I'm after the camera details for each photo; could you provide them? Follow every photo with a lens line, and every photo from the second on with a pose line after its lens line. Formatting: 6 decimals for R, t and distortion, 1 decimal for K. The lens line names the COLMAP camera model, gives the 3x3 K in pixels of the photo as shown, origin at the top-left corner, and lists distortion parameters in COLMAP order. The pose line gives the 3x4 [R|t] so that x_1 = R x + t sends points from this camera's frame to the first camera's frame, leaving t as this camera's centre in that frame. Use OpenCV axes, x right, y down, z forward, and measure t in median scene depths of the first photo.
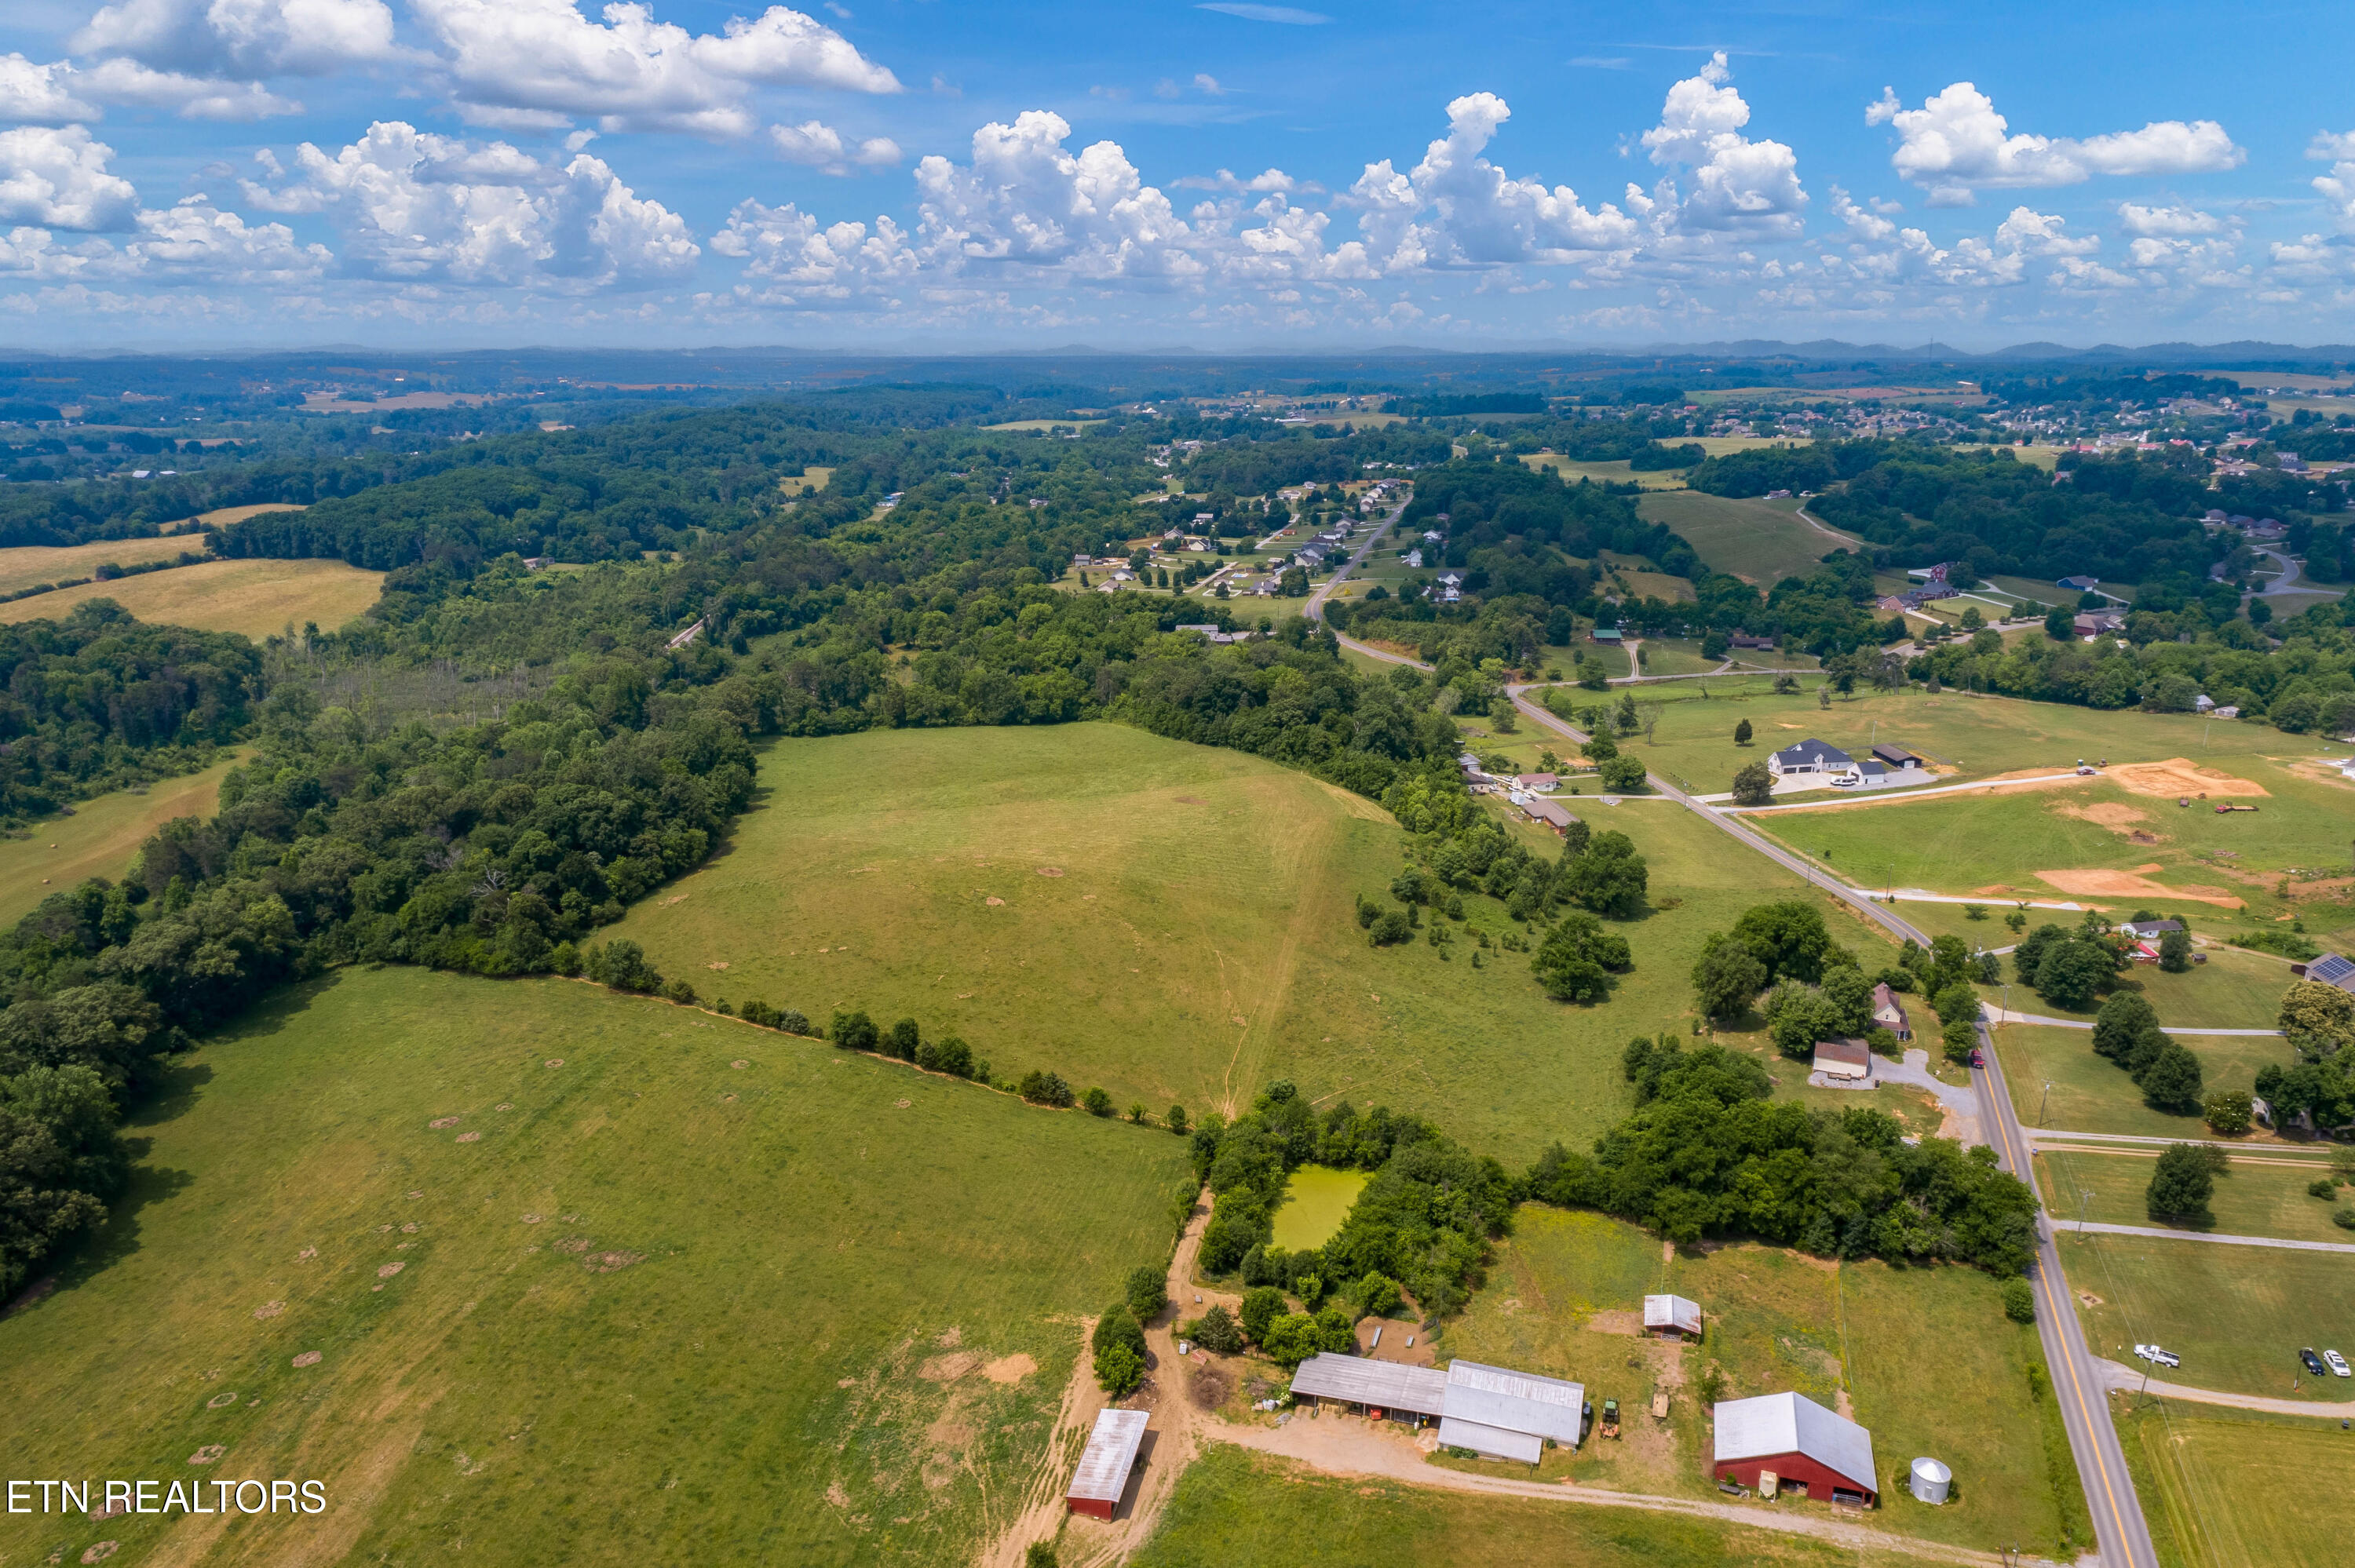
lens RADIAL K [[1587.8, 0, 1174.9], [0, 1587.8, 777.9], [0, 0, 1]] dist [-0.008975, 0.013250]
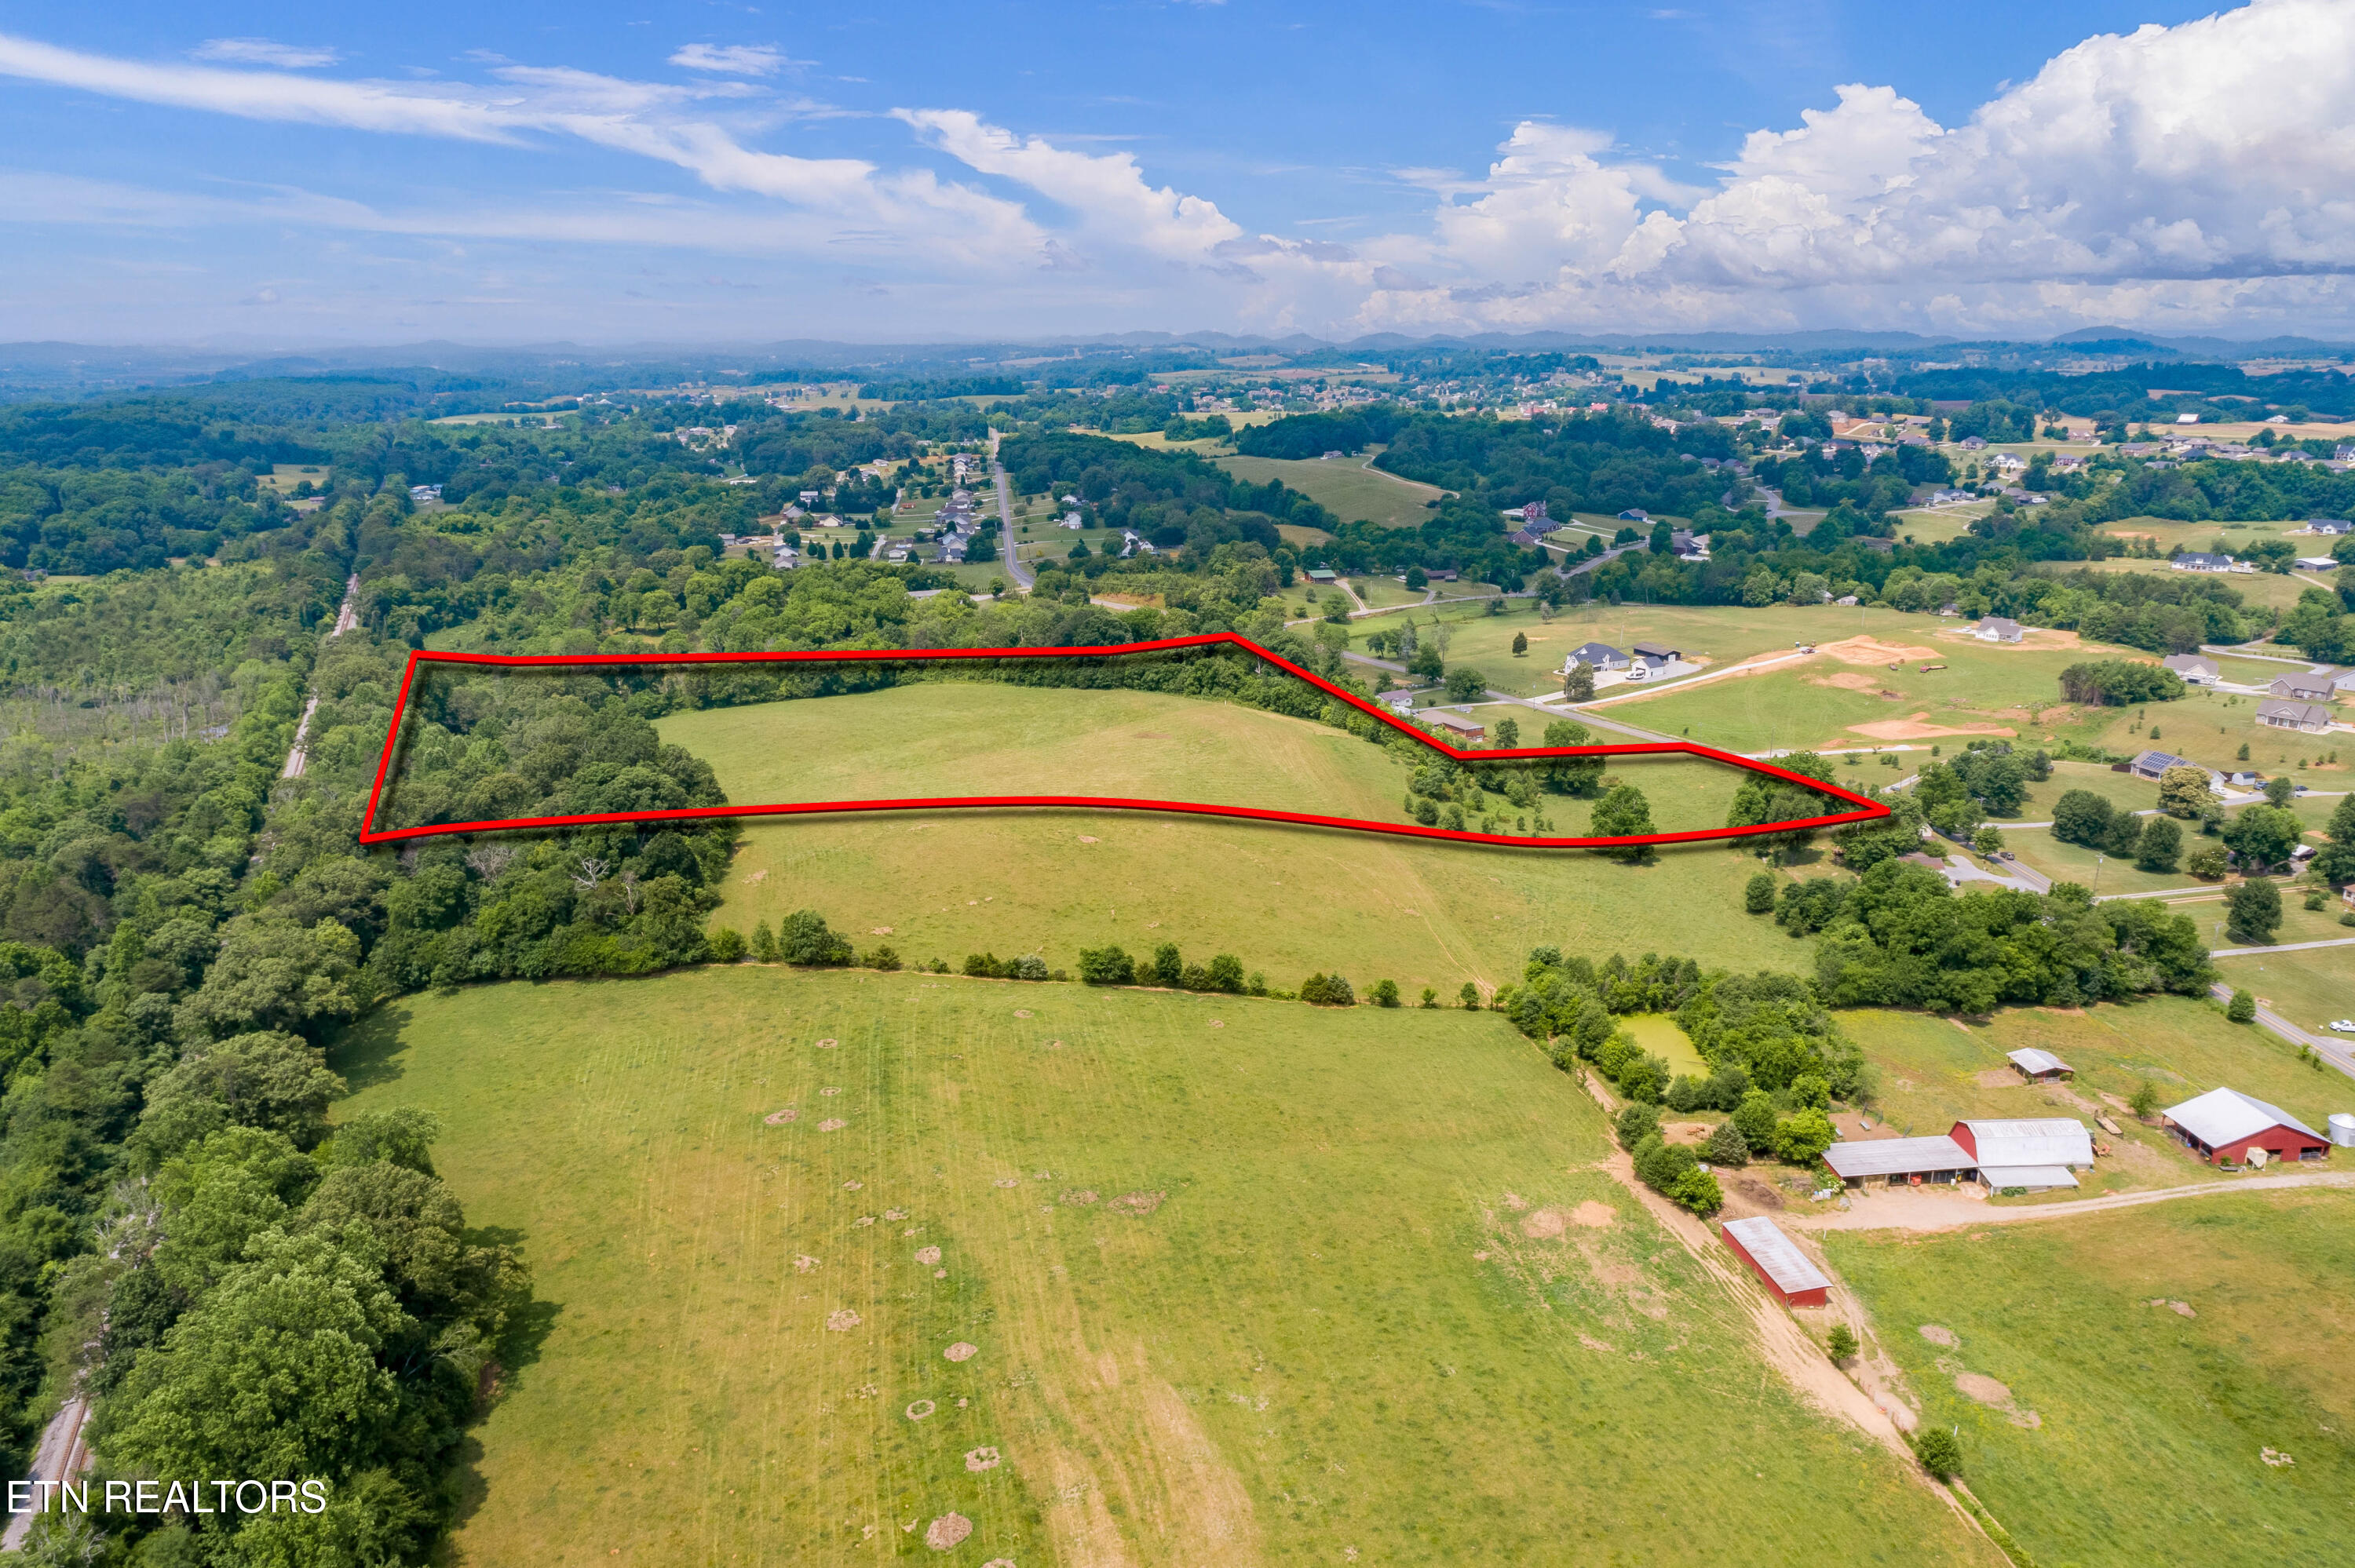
lens RADIAL K [[1587.8, 0, 1176.7], [0, 1587.8, 783.9], [0, 0, 1]] dist [-0.008975, 0.013250]
pose [[0.930864, -0.101999, 0.350840, -0.295528], [0.099850, 0.994707, 0.024263, 0.019530], [-0.351458, 0.012446, 0.936121, 0.058346]]
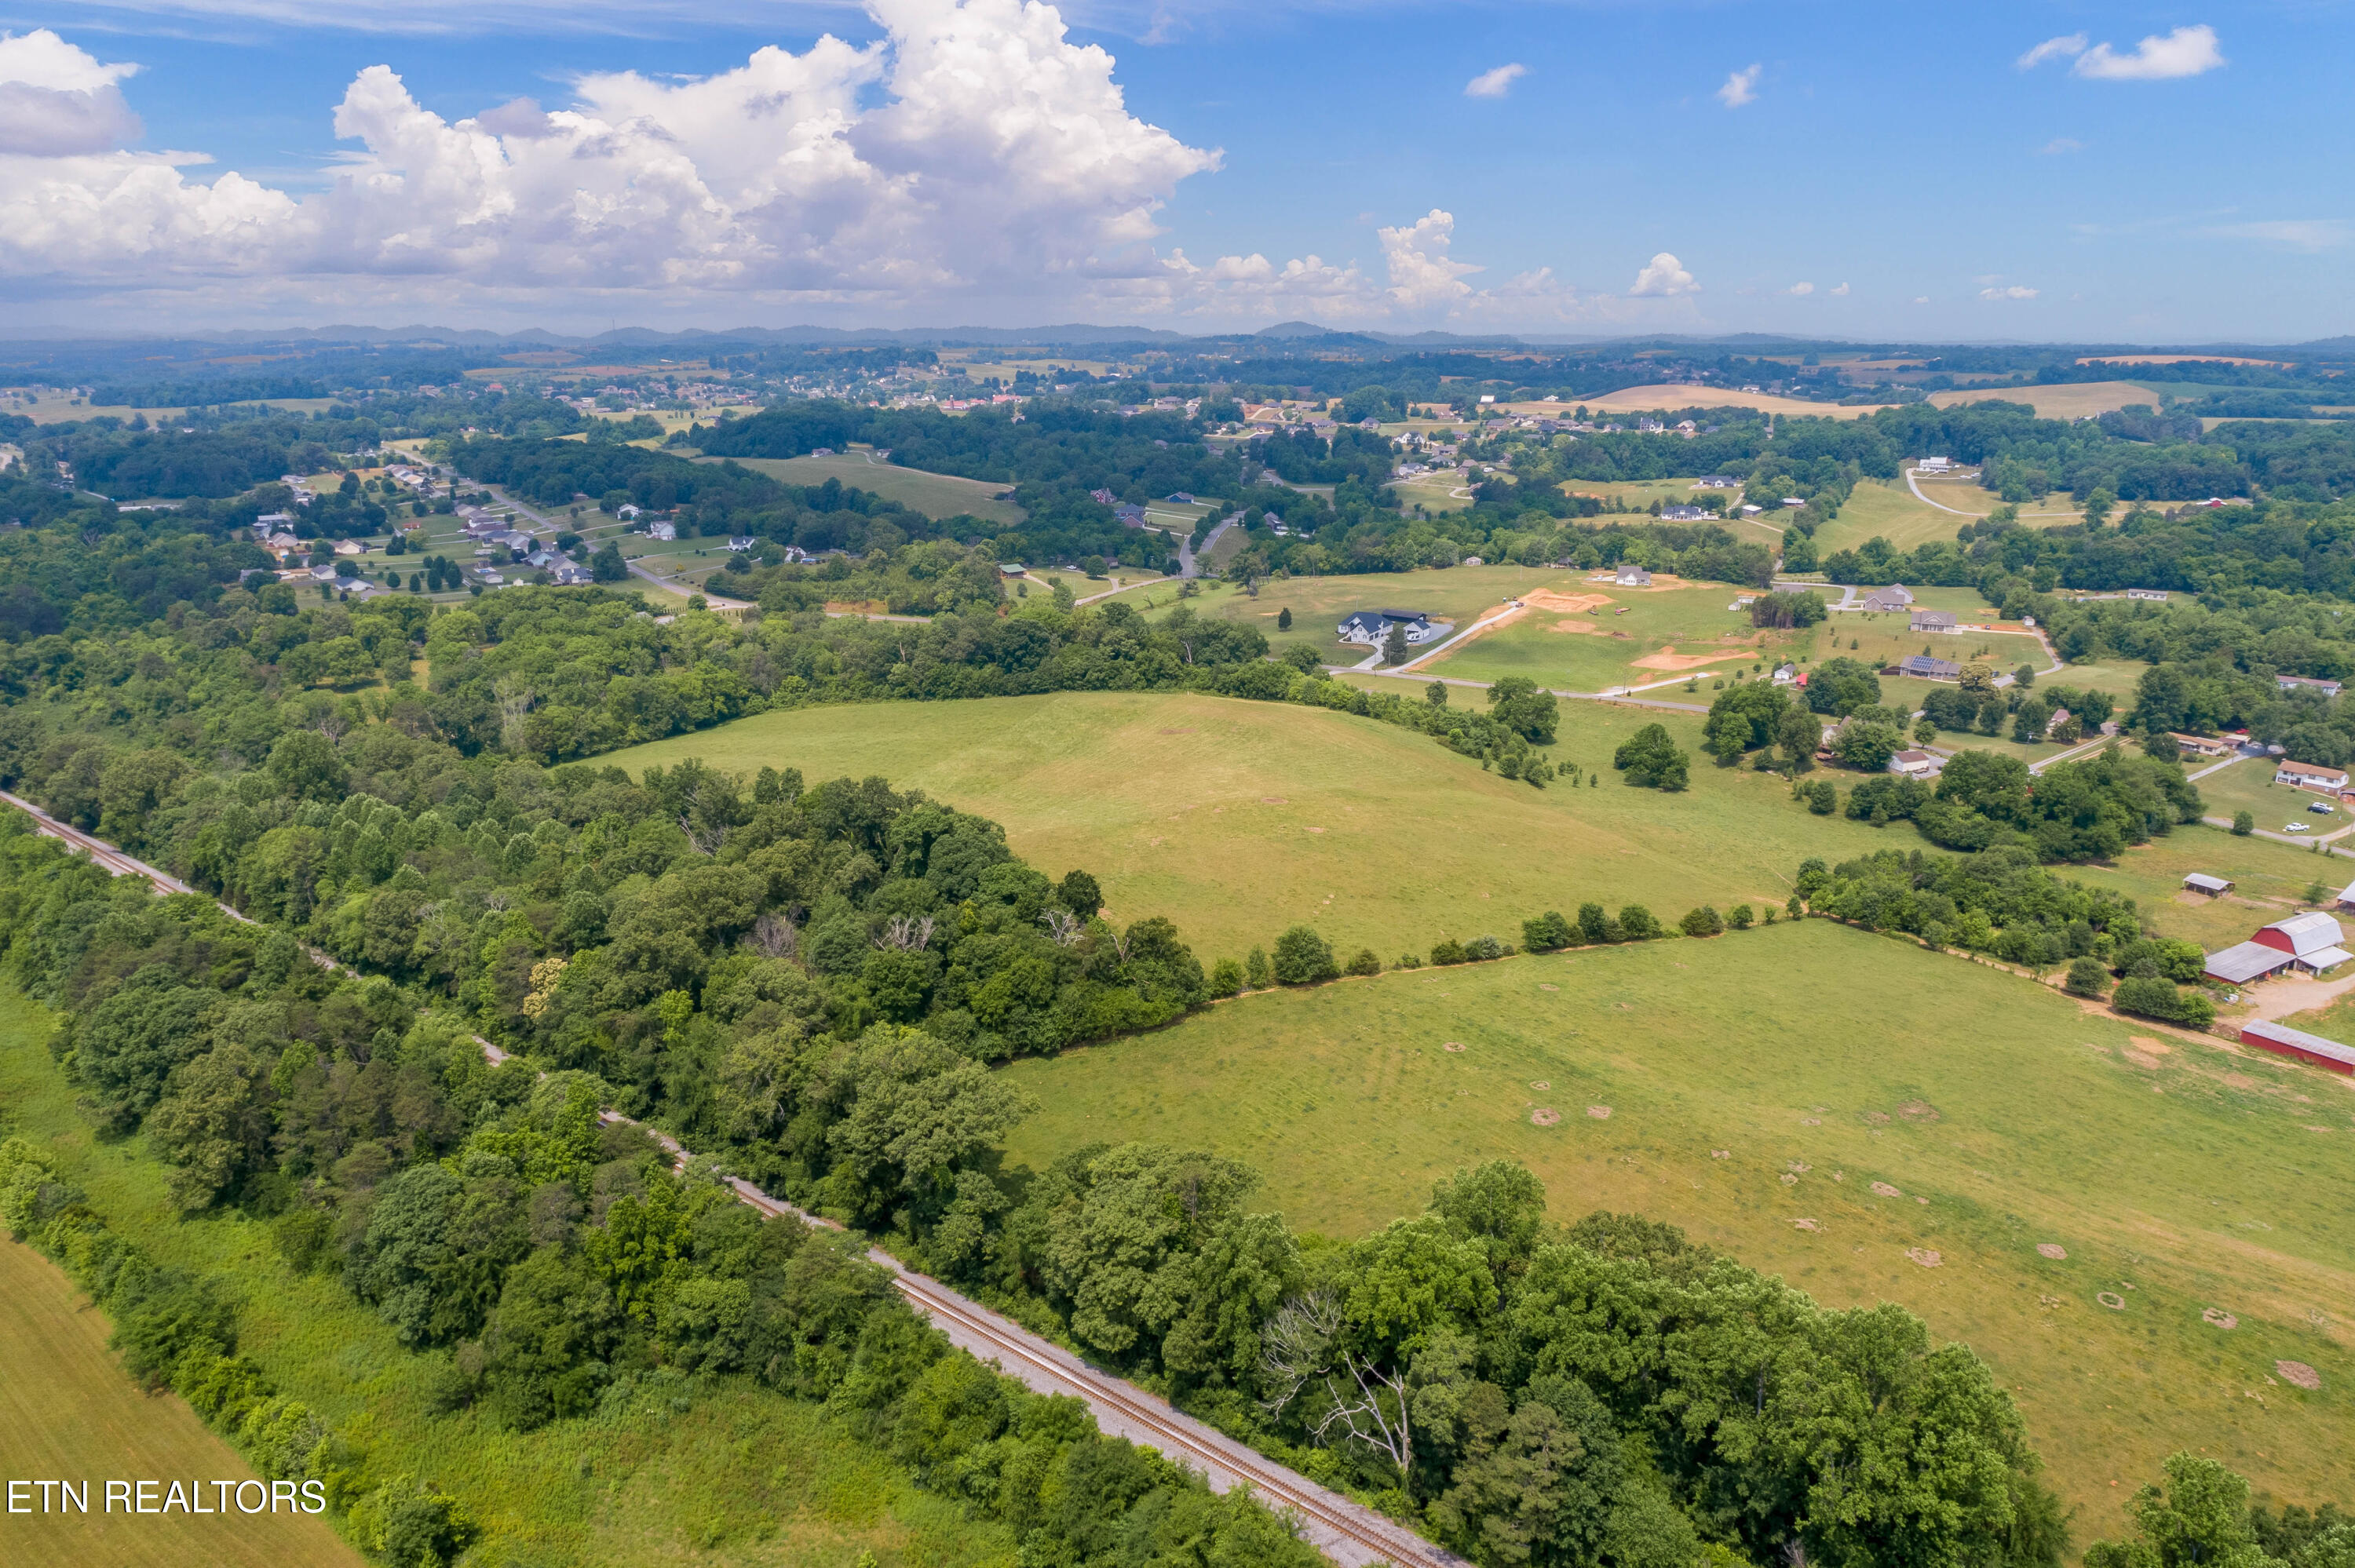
lens RADIAL K [[1587.8, 0, 1171.4], [0, 1587.8, 772.6], [0, 0, 1]] dist [-0.008975, 0.013250]
pose [[0.668362, -0.202102, 0.715854, -0.636803], [0.199657, 0.975808, 0.089081, -0.044659], [-0.716539, 0.083387, 0.692544, 0.289341]]
